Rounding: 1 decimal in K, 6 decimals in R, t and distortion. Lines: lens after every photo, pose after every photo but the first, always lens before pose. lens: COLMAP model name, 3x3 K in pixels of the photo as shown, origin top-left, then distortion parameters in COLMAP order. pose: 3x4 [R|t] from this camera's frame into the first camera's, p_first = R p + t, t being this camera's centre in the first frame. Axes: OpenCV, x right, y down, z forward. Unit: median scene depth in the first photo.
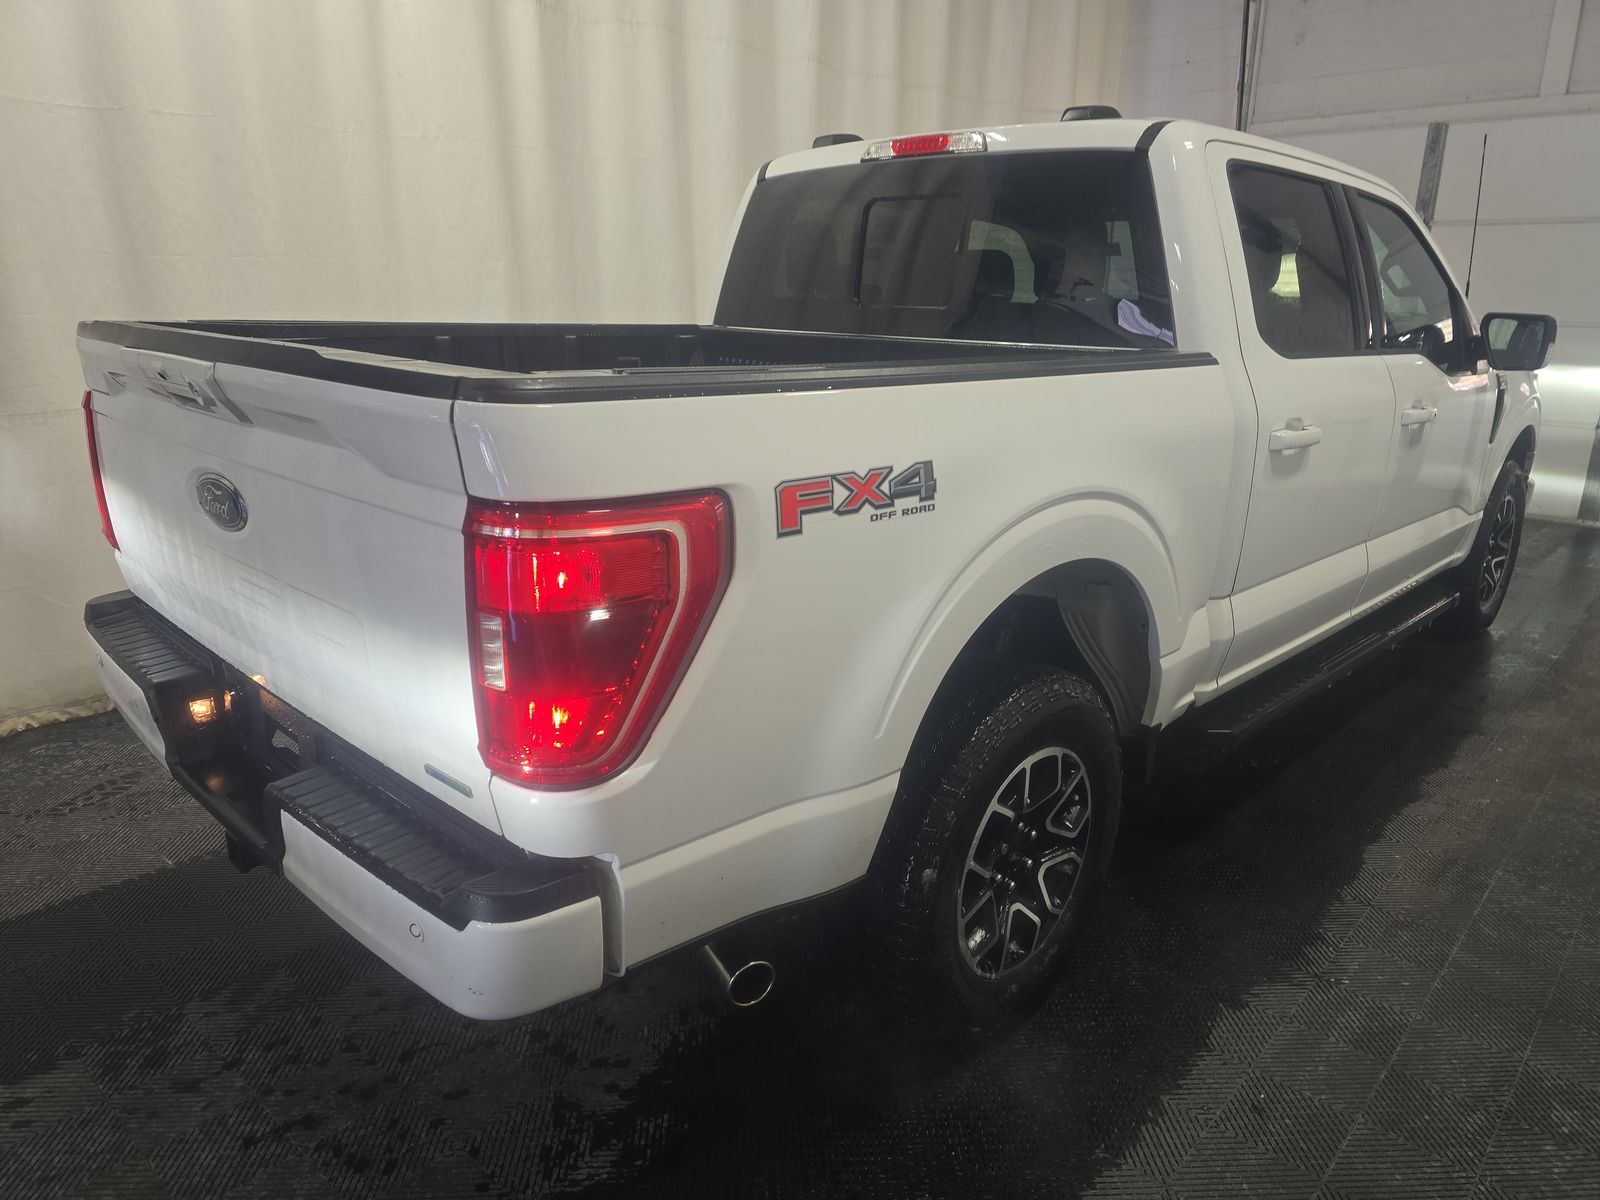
lens RADIAL K [[1081.3, 0, 797.9], [0, 1081.3, 596.8], [0, 0, 1]] dist [0.051286, -0.051216]
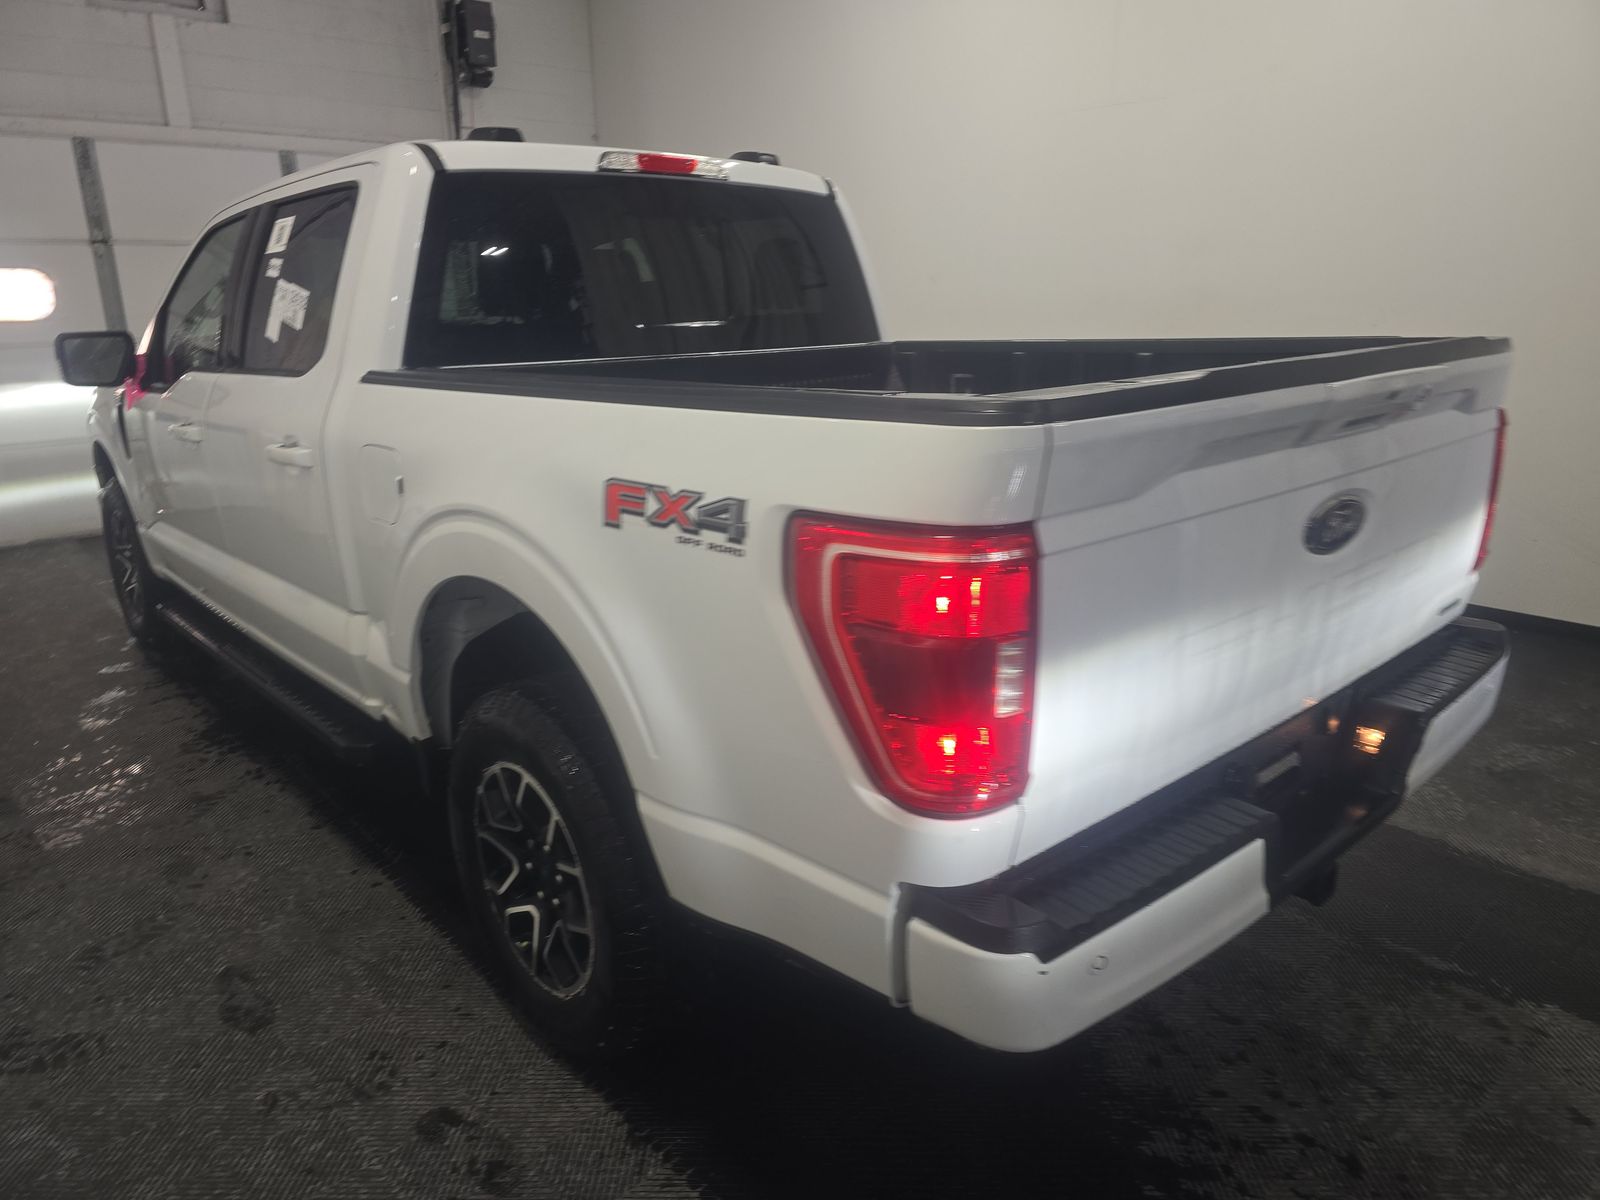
lens RADIAL K [[1081.3, 0, 805.9], [0, 1081.3, 602.8], [0, 0, 1]] dist [0.051286, -0.051216]
pose [[0.049166, -0.284582, 0.957390, -0.942327], [0.295717, 0.919720, 0.258199, -0.259696], [-0.954009, 0.270422, 0.129375, 0.843190]]
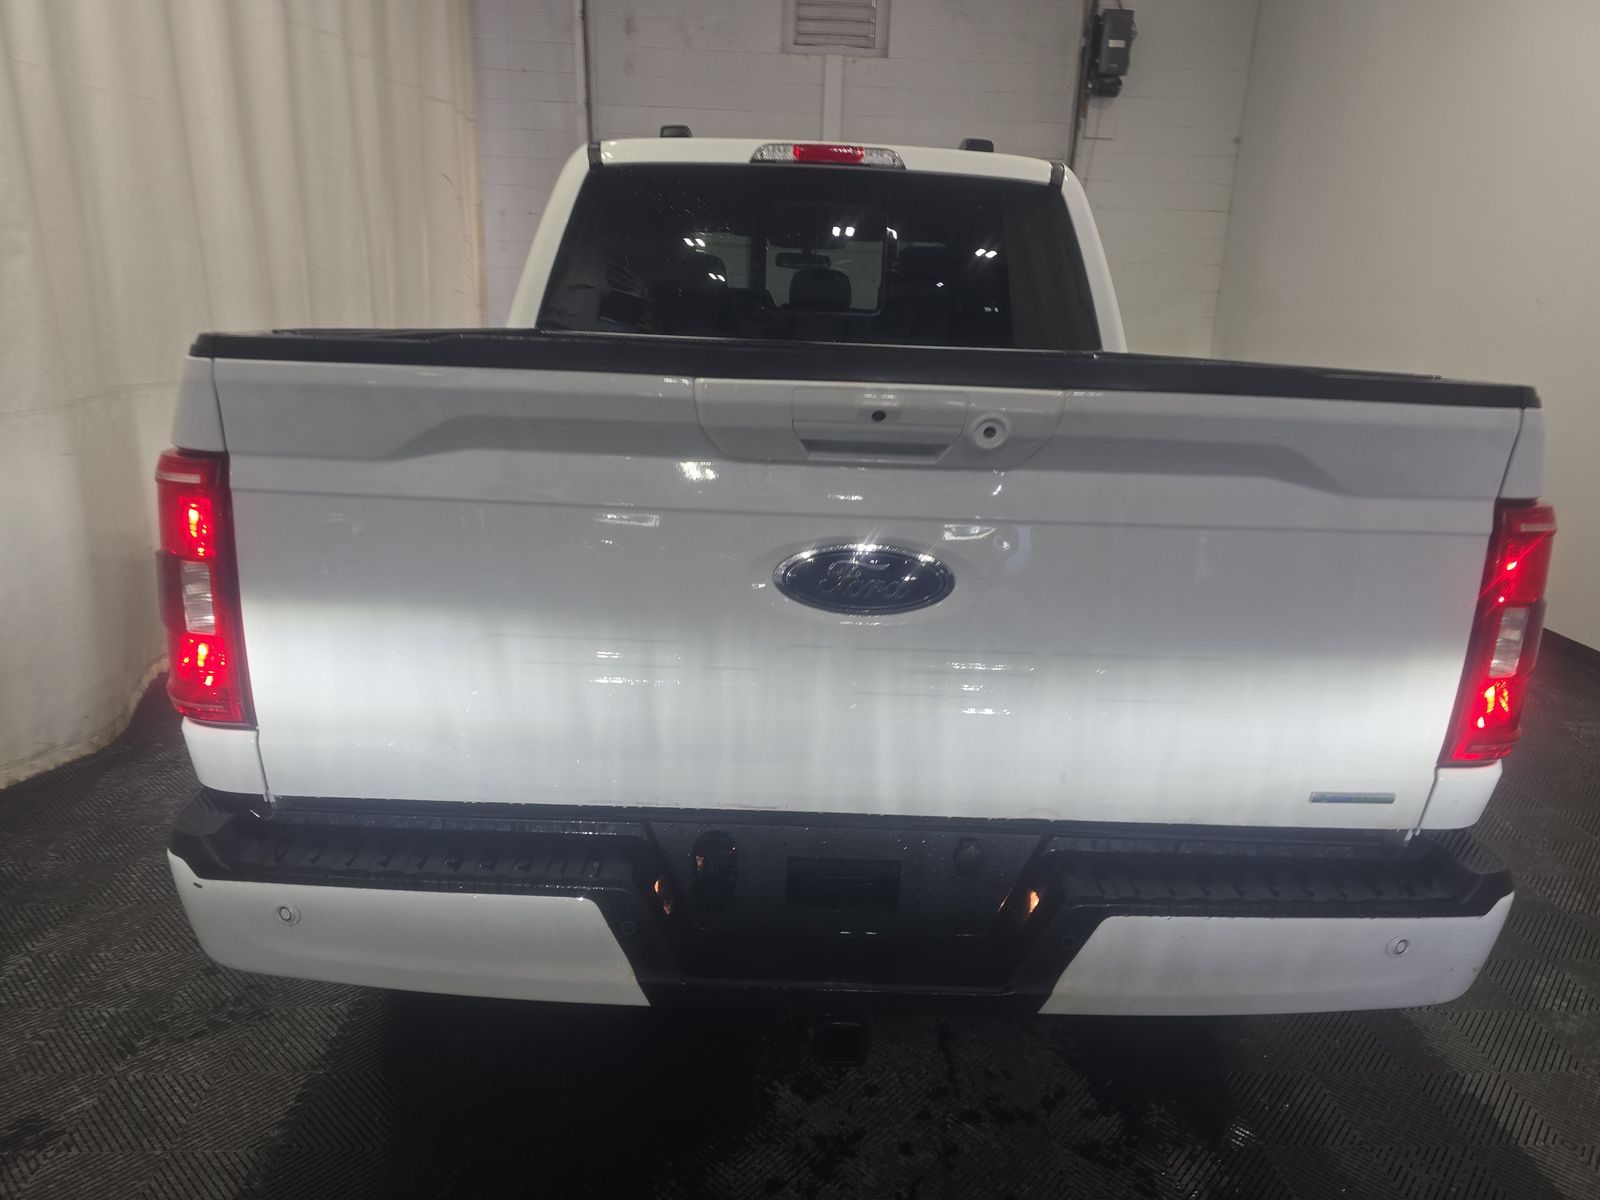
lens RADIAL K [[1081.3, 0, 805.1], [0, 1081.3, 593.5], [0, 0, 1]] dist [0.051286, -0.051216]
pose [[0.700002, -0.168946, 0.693869, -0.667018], [0.169795, 0.983125, 0.068080, -0.082574], [-0.693662, 0.070159, 0.716875, 0.311232]]
